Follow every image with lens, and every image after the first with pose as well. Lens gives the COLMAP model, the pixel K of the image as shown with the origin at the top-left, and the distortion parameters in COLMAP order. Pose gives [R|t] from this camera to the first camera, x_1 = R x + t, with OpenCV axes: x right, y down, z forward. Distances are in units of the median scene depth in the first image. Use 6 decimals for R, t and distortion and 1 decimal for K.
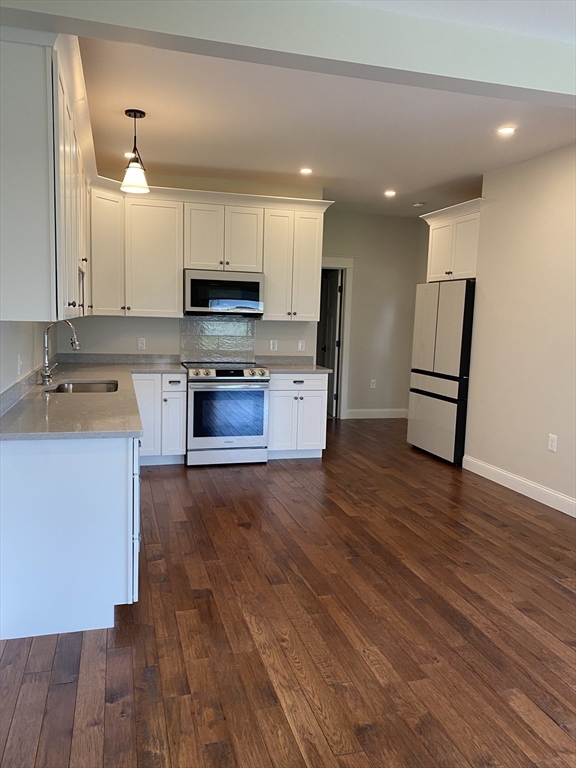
lens RADIAL K [[586.2, 0, 281.4], [0, 586.2, 385.2], [0, 0, 1]] dist [0.050876, -0.058275]
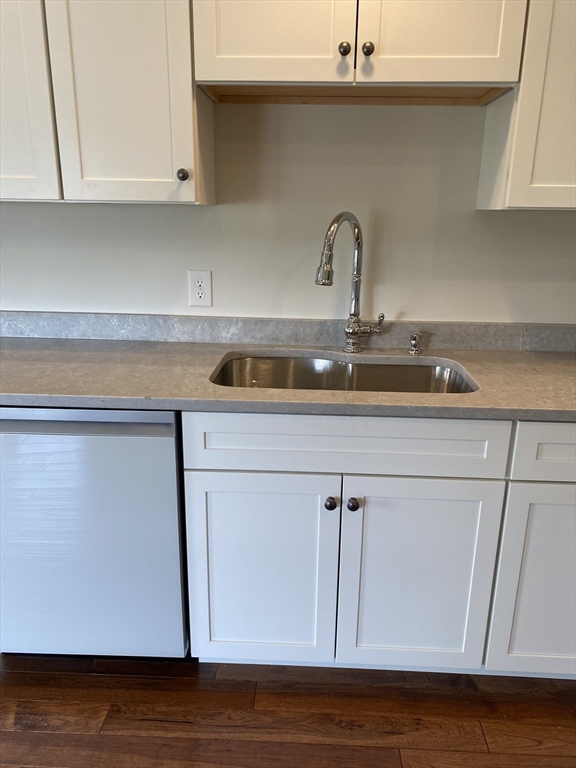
lens RADIAL K [[586.2, 0, 288.5], [0, 586.2, 388.1], [0, 0, 1]] dist [0.050876, -0.058275]
pose [[-0.300556, 0.244304, -0.921944, 0.063646], [-0.139821, 0.944908, 0.295971, -0.081987], [0.943460, 0.217863, -0.249839, 0.809377]]
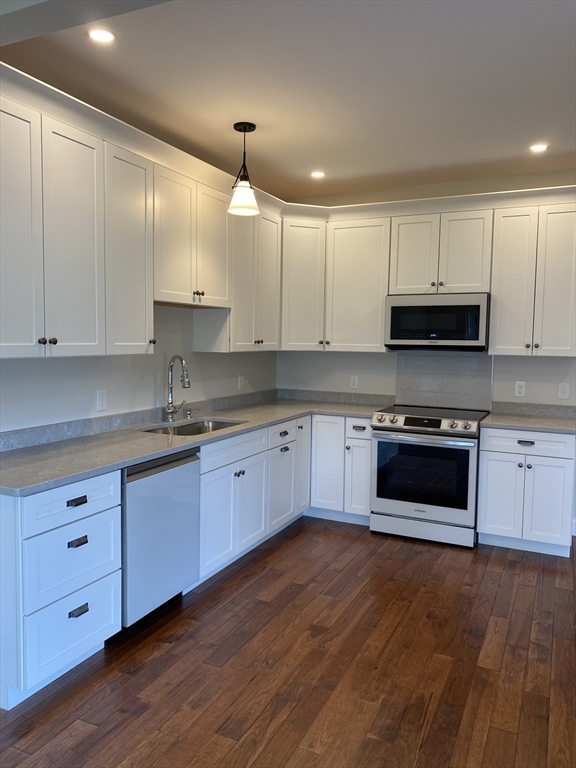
lens RADIAL K [[586.2, 0, 288.7], [0, 586.2, 379.5], [0, 0, 1]] dist [0.050876, -0.058275]
pose [[0.758489, 0.029496, -0.651018, 0.289438], [-0.072462, 0.996598, -0.039270, -0.034252], [0.647644, 0.076960, 0.758046, 0.285789]]
